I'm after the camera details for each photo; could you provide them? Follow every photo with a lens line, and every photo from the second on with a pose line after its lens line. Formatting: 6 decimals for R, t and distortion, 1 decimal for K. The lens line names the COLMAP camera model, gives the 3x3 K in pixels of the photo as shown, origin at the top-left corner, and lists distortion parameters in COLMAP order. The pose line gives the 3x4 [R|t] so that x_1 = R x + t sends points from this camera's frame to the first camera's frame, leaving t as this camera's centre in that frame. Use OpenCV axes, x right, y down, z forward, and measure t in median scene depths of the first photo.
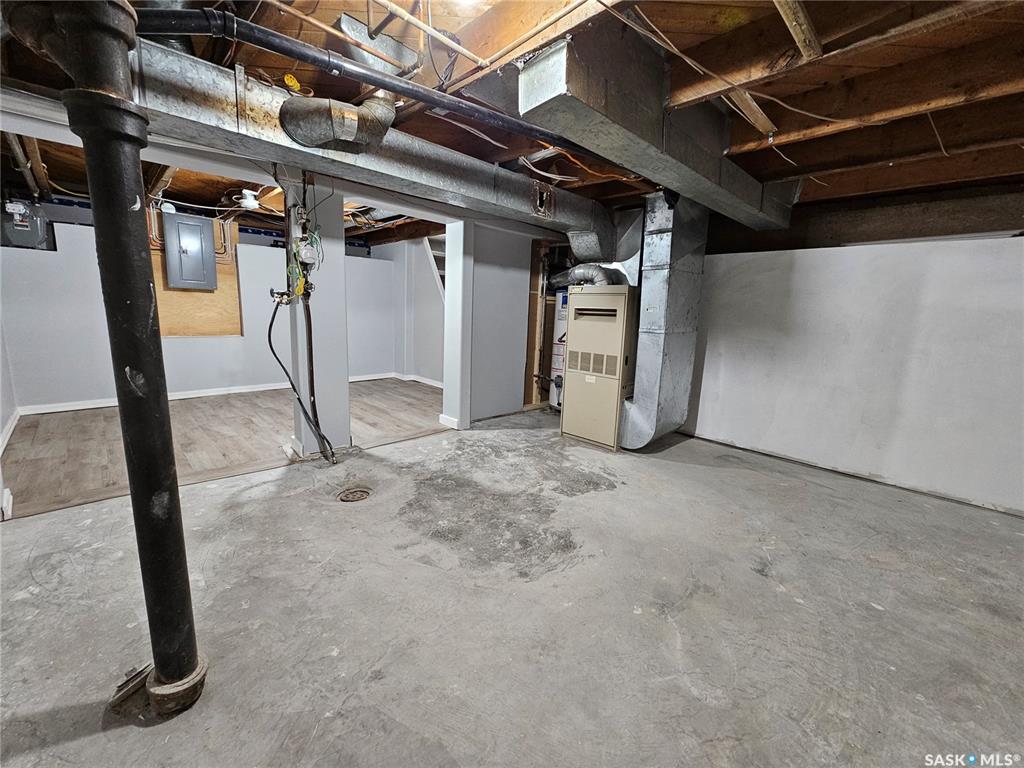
lens RADIAL K [[416.7, 0, 520.4], [0, 416.7, 379.3], [0, 0, 1]] dist [-0.001779, -0.000503]
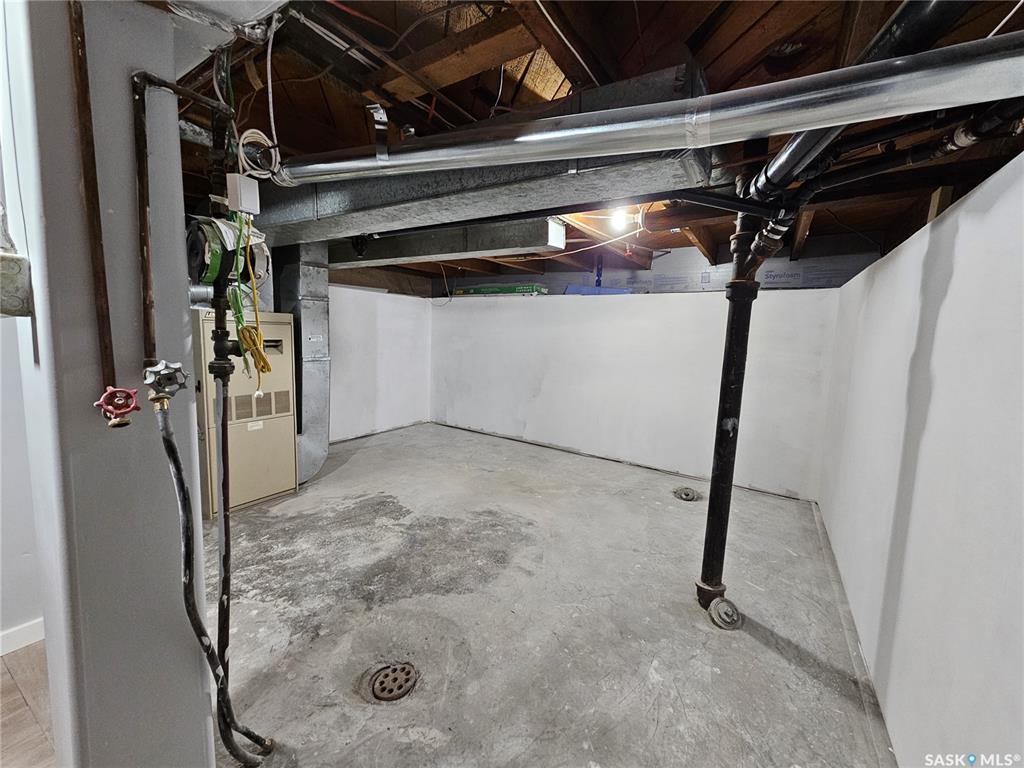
lens RADIAL K [[416.7, 0, 520.4], [0, 416.7, 379.3], [0, 0, 1]] dist [-0.001779, -0.000503]
pose [[-0.234066, -0.158922, 0.959144, -0.858633], [0.115286, 0.975052, 0.189692, -0.219424], [-0.965361, 0.154977, -0.209905, 0.790987]]
